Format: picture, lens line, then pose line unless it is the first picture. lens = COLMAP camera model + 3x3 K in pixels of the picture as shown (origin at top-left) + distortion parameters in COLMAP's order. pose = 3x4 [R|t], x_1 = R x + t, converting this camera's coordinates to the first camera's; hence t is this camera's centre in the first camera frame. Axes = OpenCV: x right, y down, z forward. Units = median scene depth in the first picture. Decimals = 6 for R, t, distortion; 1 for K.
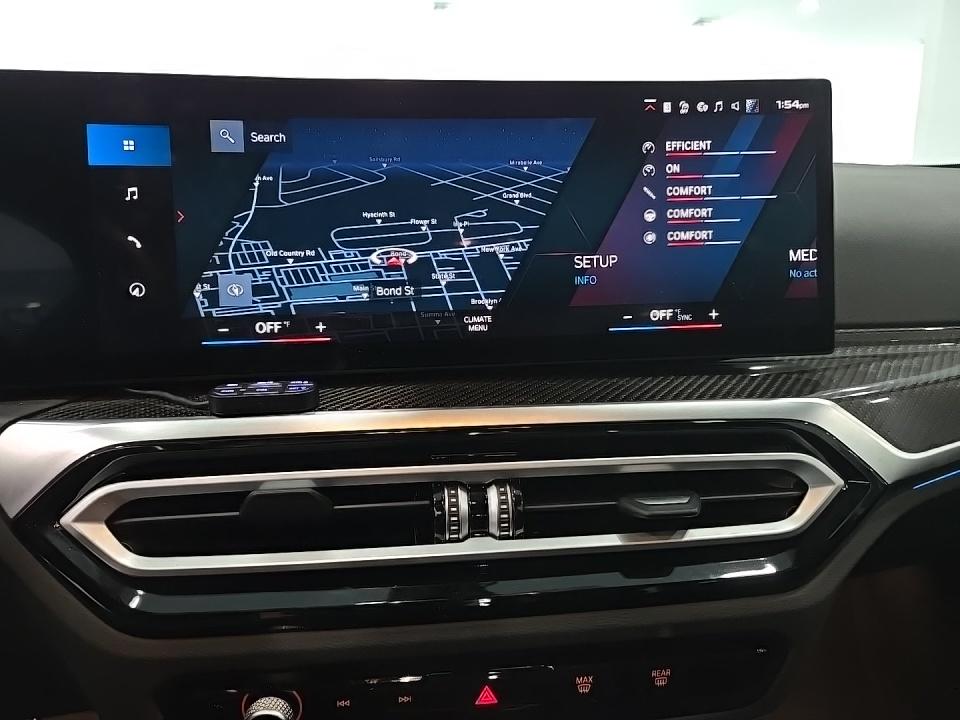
lens RADIAL K [[642.0, 0, 478.6], [0, 642.0, 366.1], [0, 0, 1]] dist [0.021665, -0.015665]
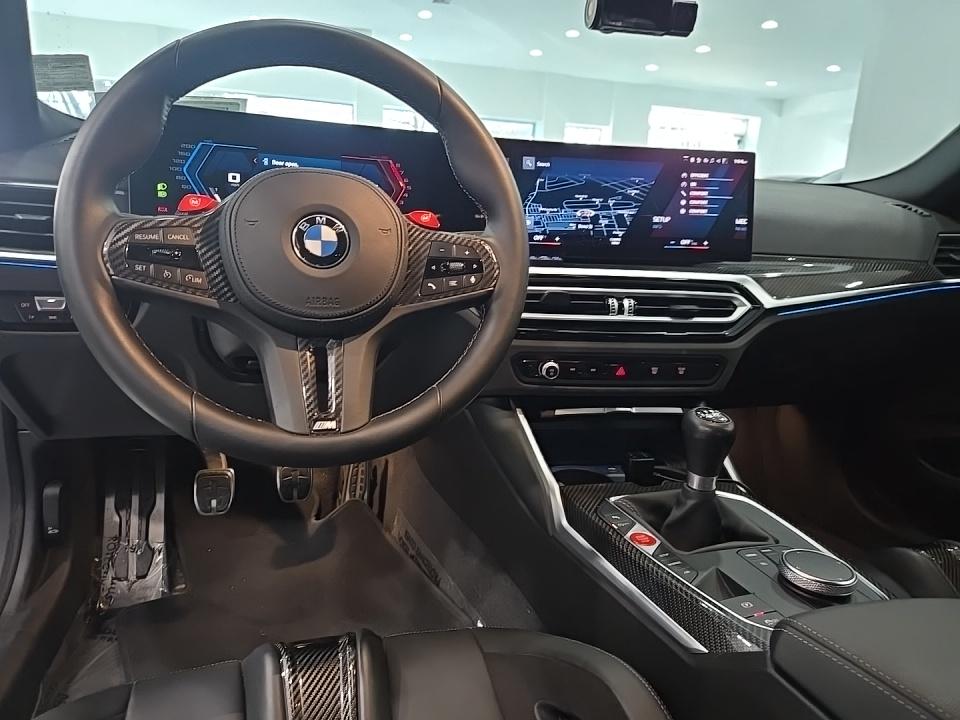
lens RADIAL K [[642.0, 0, 482.3], [0, 642.0, 354.5], [0, 0, 1]] dist [0.021665, -0.015665]
pose [[0.997216, 0.042631, 0.061178, -0.670903], [-0.044171, 0.998734, 0.024058, 0.347506], [-0.060075, -0.026693, 0.997837, -1.539123]]
